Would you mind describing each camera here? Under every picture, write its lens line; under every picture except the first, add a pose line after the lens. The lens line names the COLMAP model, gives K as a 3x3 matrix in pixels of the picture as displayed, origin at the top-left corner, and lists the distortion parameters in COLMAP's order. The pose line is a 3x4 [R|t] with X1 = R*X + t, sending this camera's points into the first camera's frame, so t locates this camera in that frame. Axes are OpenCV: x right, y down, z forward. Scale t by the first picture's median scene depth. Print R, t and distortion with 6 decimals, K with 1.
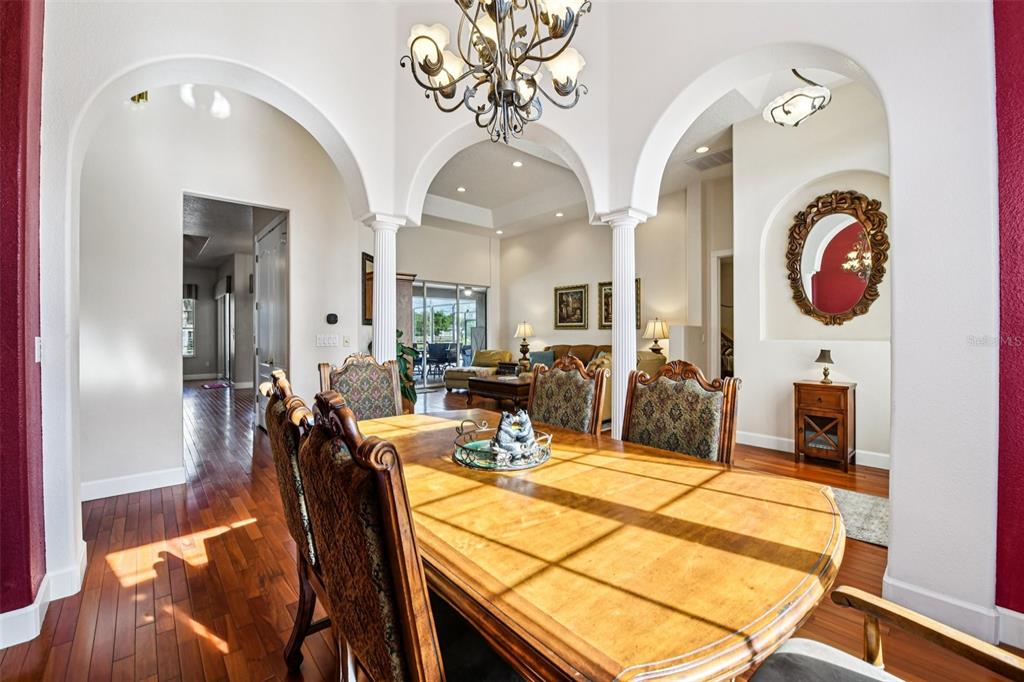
lens RADIAL K [[419.6, 0, 513.1], [0, 419.6, 332.0], [0, 0, 1]] dist [-0.000918, -0.000147]
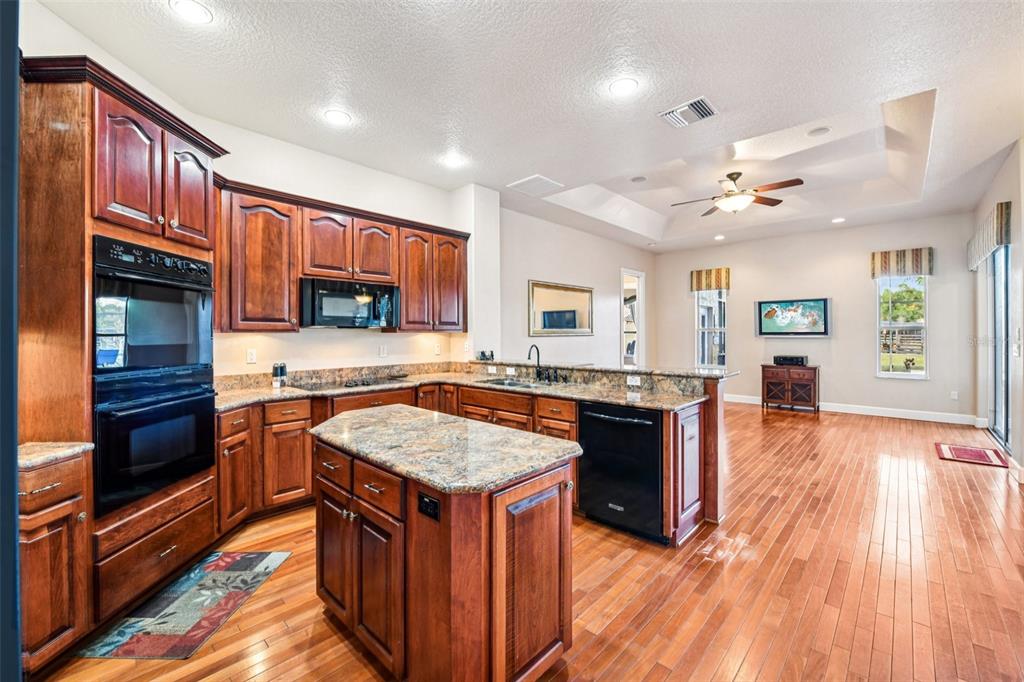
lens RADIAL K [[416.9, 0, 508.5], [0, 416.9, 331.4], [0, 0, 1]] dist [-0.023807, -0.000158]
pose [[0.085330, 0.000828, -0.996352, -0.329081], [0.005921, 0.999982, 0.001338, -0.008847], [0.996335, -0.006014, 0.085323, 0.485424]]
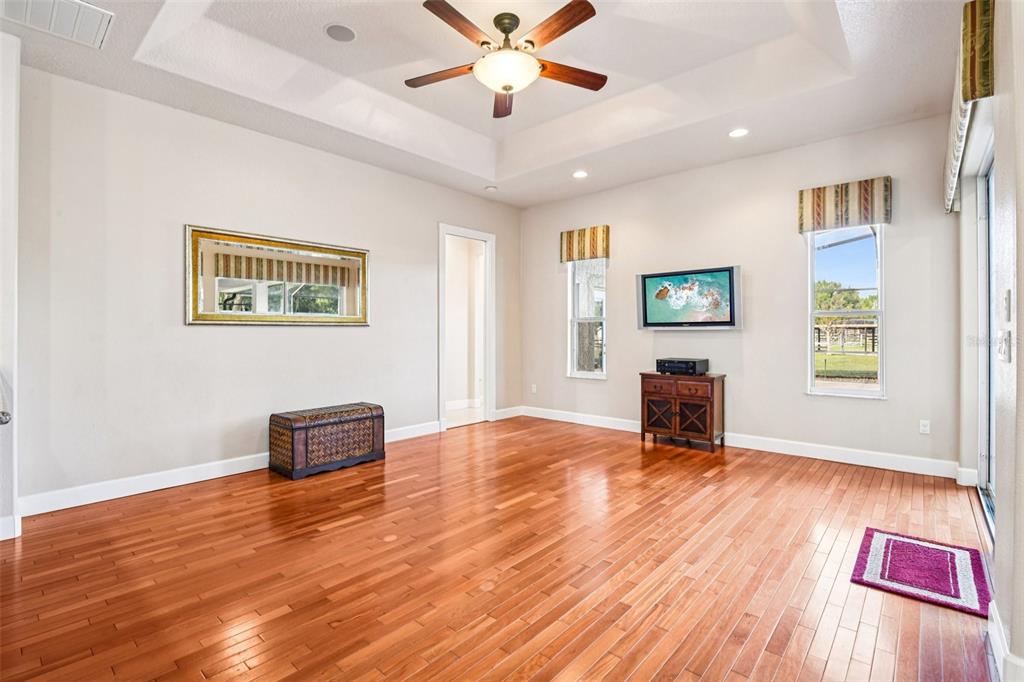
lens RADIAL K [[469.9, 0, 514.9], [0, 469.9, 332.3], [0, 0, 1]] dist [-0.012523, -0.000644]
pose [[0.128581, 0.003462, -0.991693, -0.519539], [0.003564, 0.999986, 0.003953, 0.005958], [0.991693, -0.004043, 0.128567, 0.796971]]
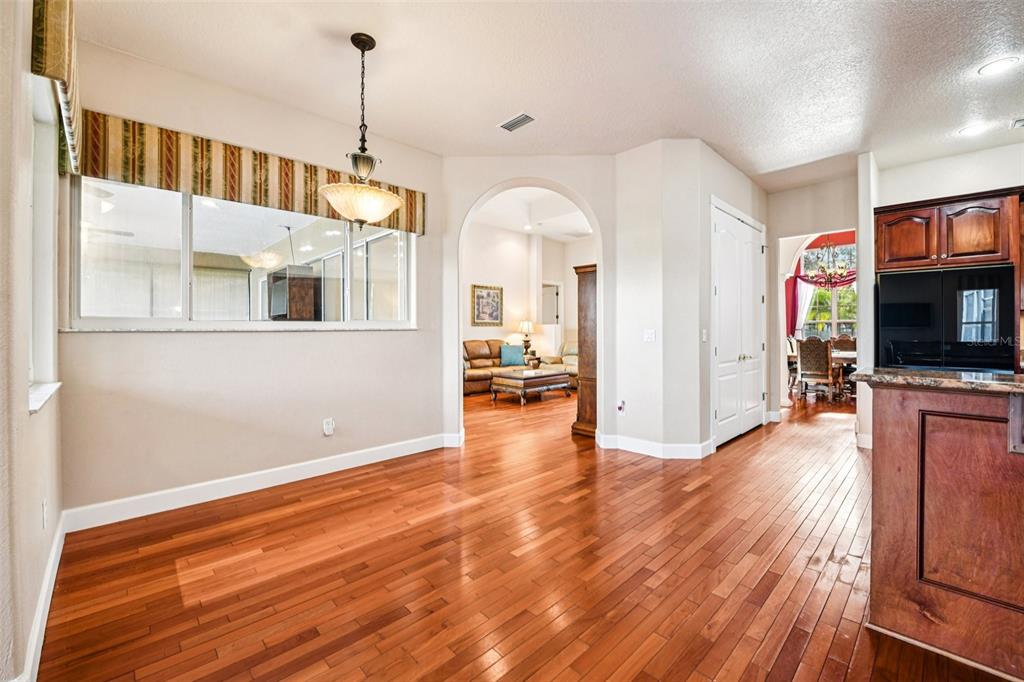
lens RADIAL K [[416.9, 0, 508.5], [0, 416.9, 331.4], [0, 0, 1]] dist [-0.023807, -0.000158]
pose [[-0.048020, 0.001192, 0.998846, -0.794240], [0.001189, 0.999999, -0.001136, 0.008182], [-0.998846, 0.001134, -0.048021, 0.836679]]
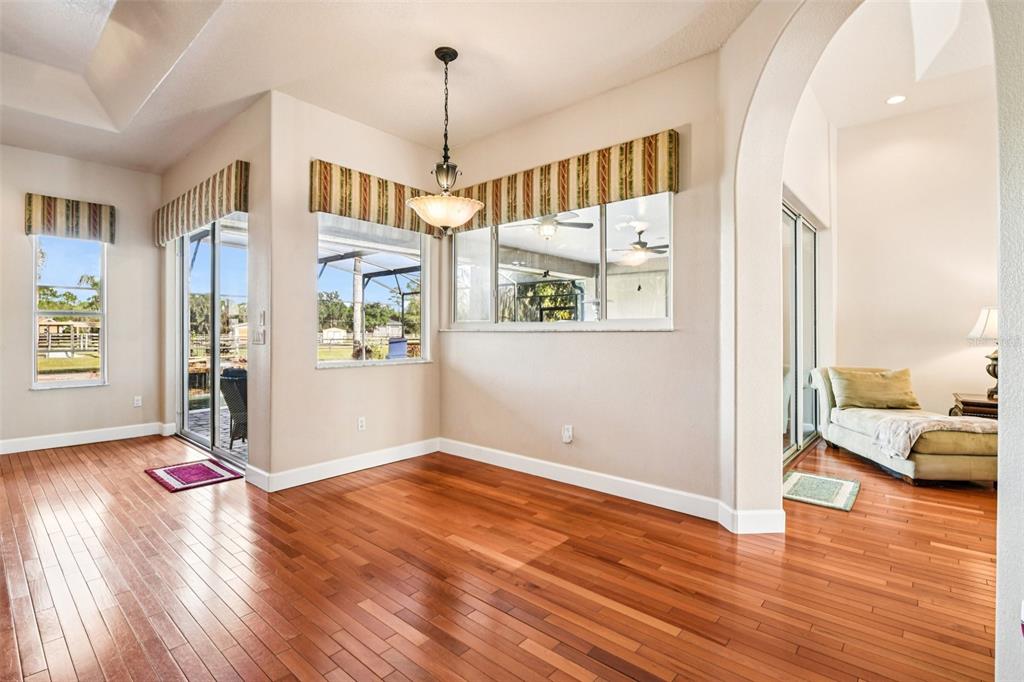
lens RADIAL K [[483.1, 0, 509.7], [0, 483.1, 330.9], [0, 0, 1]] dist [-0.016804, -0.000418]
pose [[0.991122, 0.002219, 0.132936, -0.520493], [-0.002952, 0.999982, 0.005314, 0.004858], [-0.132921, -0.005660, 0.991110, 0.587765]]
